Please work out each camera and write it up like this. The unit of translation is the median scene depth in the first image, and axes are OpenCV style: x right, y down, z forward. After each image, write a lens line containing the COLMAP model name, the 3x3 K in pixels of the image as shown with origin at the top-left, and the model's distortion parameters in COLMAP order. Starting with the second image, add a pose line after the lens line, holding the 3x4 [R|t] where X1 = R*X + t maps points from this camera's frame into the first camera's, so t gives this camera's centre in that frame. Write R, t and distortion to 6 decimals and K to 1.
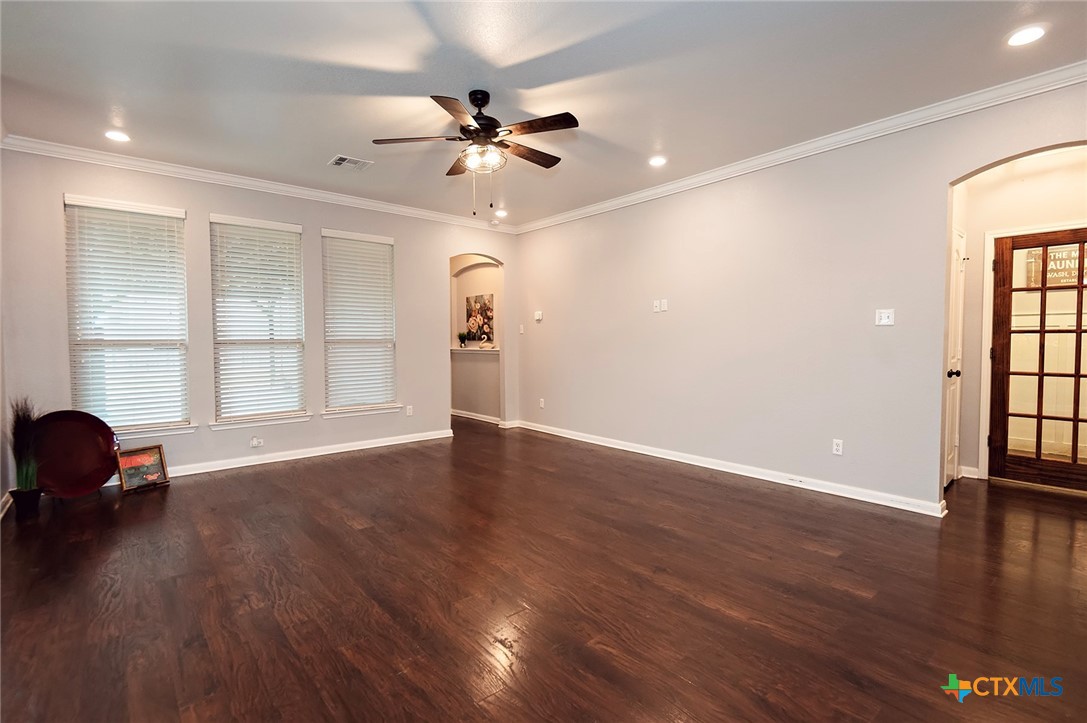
lens RADIAL K [[505.8, 0, 552.5], [0, 505.8, 358.4], [0, 0, 1]] dist [0.023986, -0.015263]
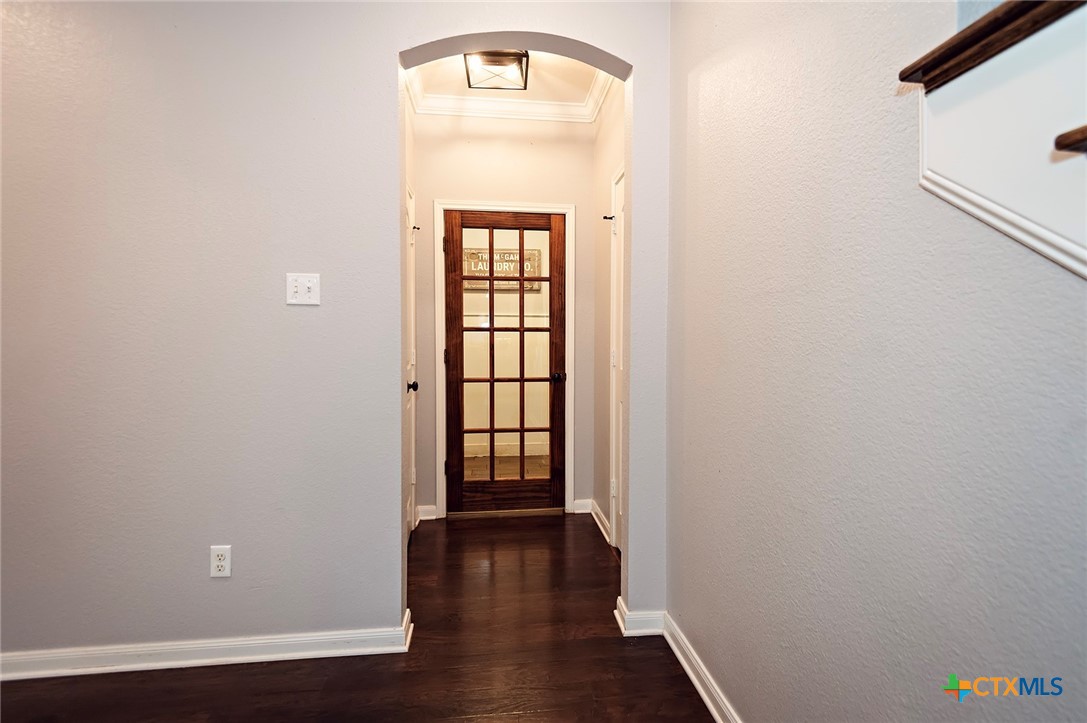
lens RADIAL K [[505.8, 0, 552.5], [0, 505.8, 358.4], [0, 0, 1]] dist [0.023986, -0.015263]
pose [[0.564054, -0.022220, 0.825439, 0.314791], [0.028424, 0.999568, 0.007484, -0.007946], [-0.825248, 0.019241, 0.564442, 0.431208]]
